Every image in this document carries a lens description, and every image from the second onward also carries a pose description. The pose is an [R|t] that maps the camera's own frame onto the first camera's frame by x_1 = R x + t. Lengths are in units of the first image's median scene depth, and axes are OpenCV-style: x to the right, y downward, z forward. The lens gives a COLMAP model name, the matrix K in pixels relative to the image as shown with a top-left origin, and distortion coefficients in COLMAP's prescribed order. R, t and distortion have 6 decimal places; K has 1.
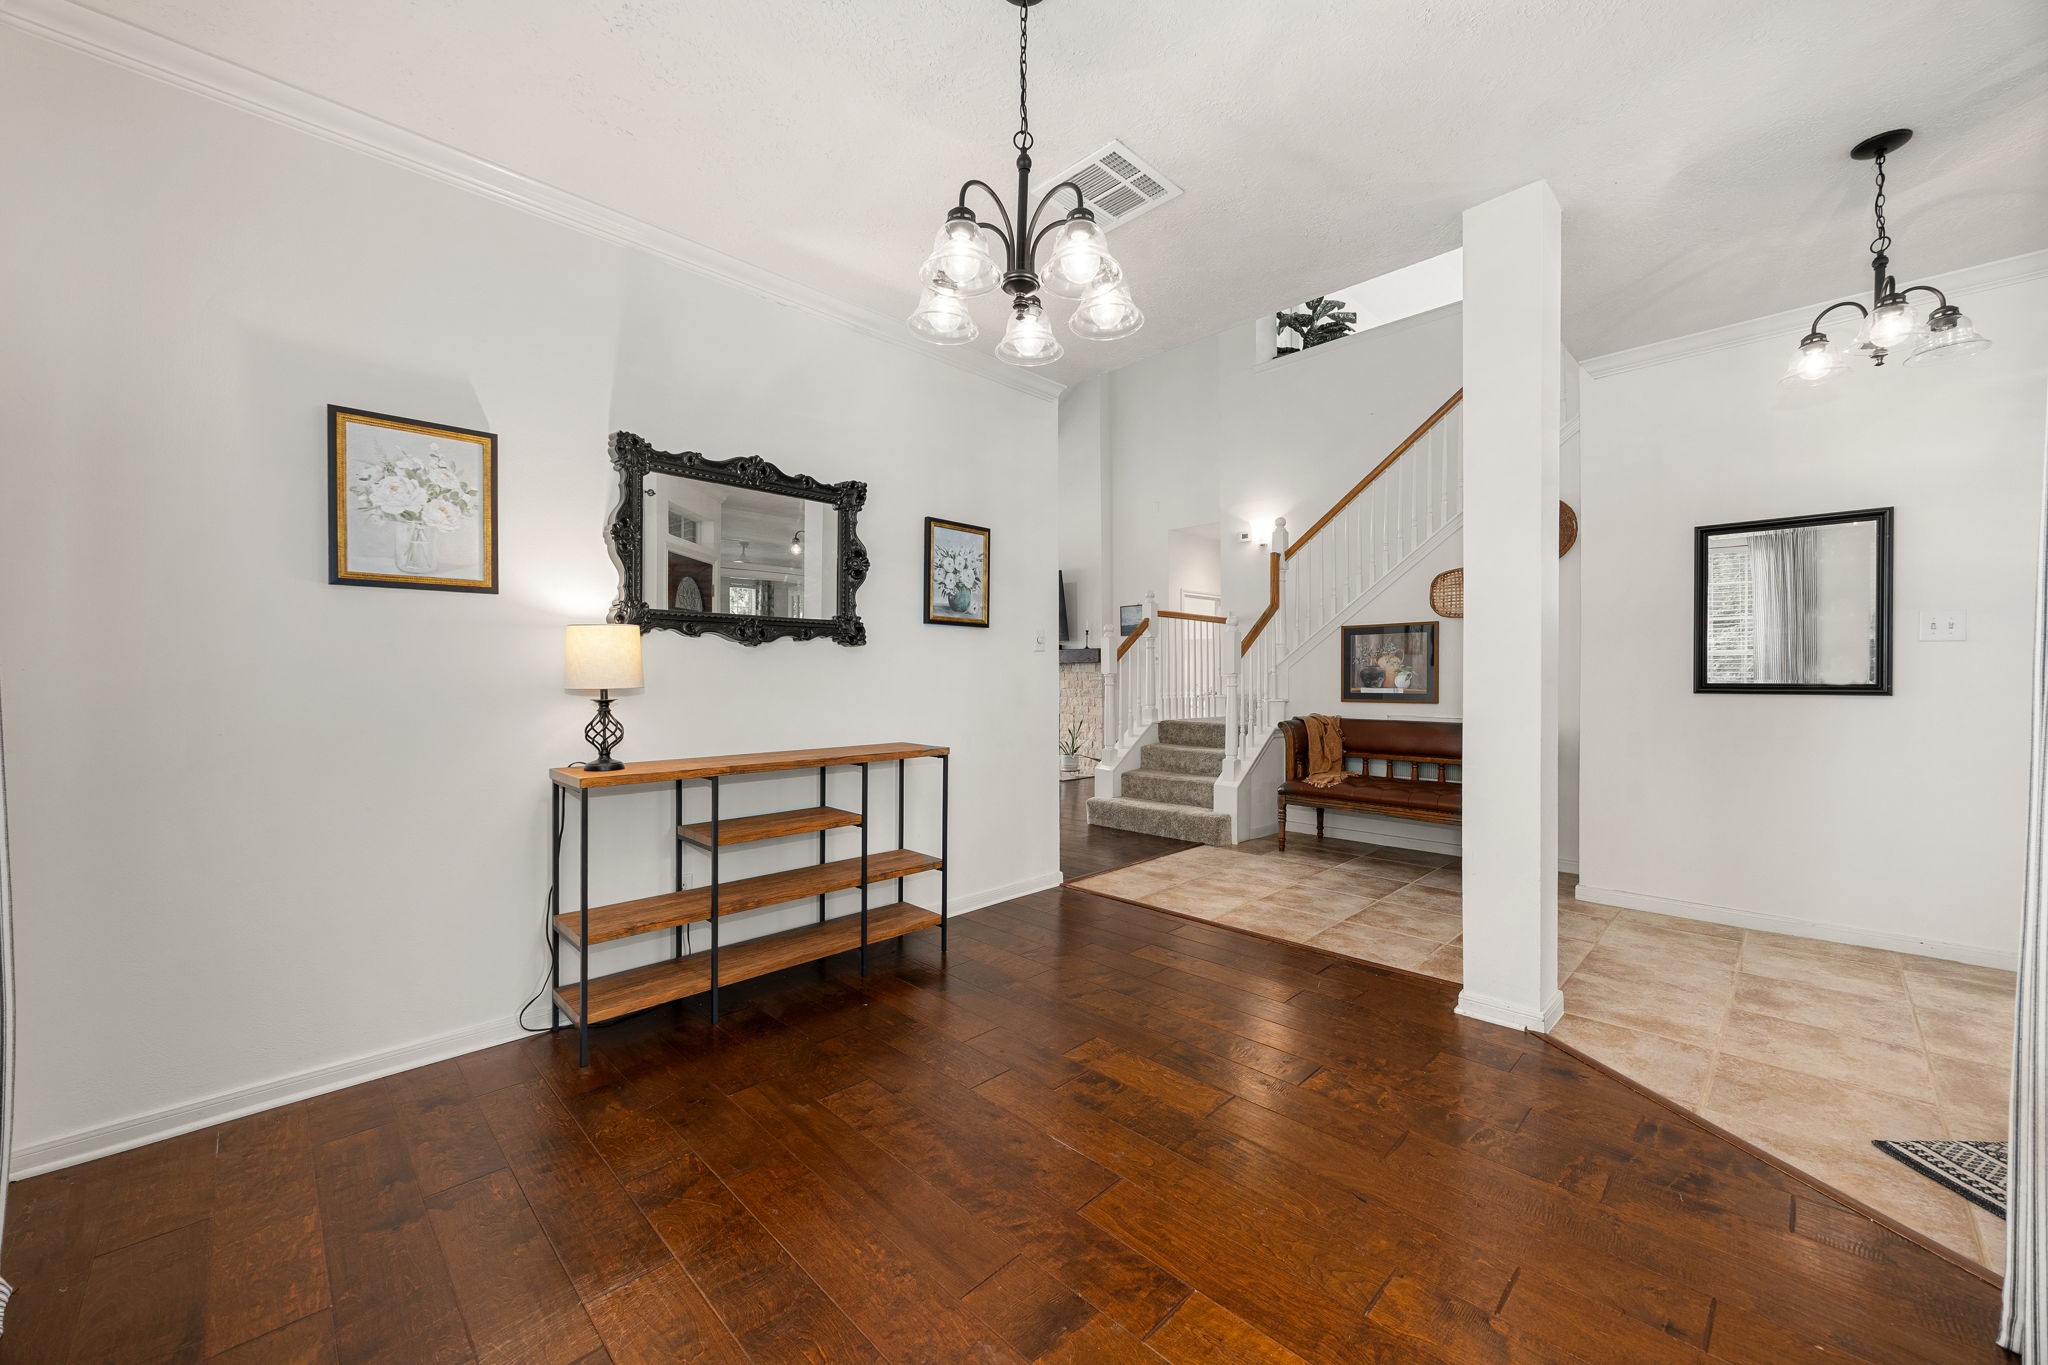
lens RADIAL K [[776.4, 0, 1024.5], [0, 776.4, 678.3], [0, 0, 1]] dist [0.001578, 0.000121]
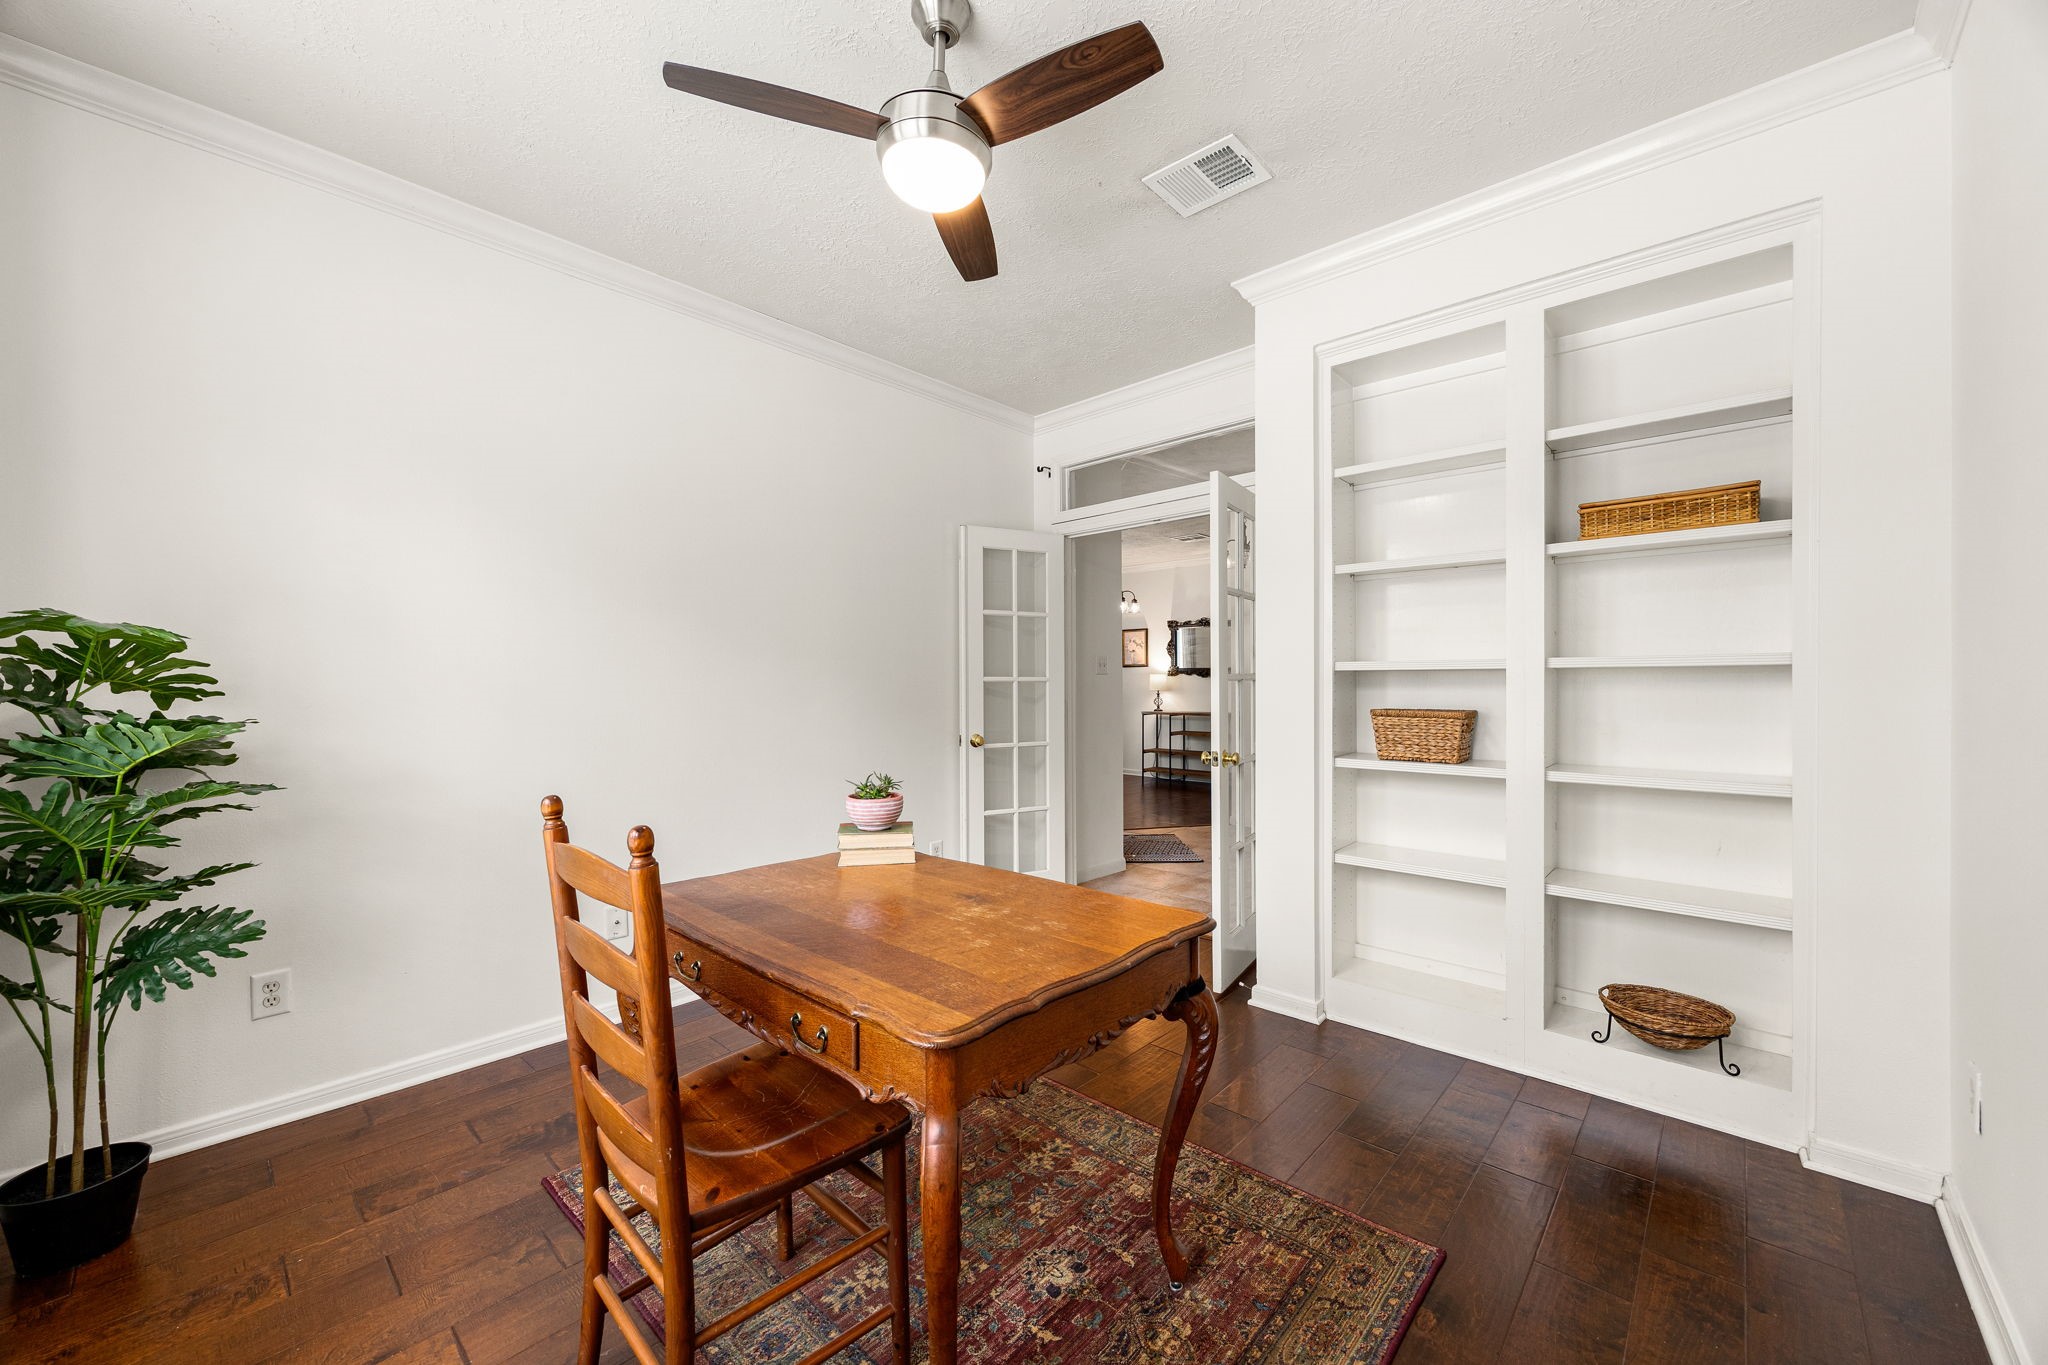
lens RADIAL K [[776.4, 0, 1024.3], [0, 776.4, 690.3], [0, 0, 1]] dist [0.001578, 0.000121]
pose [[0.030127, 0.012860, -0.999463, 3.191450], [-0.004291, 0.999910, 0.012736, -0.032942], [0.999537, 0.003905, 0.030180, 0.212326]]
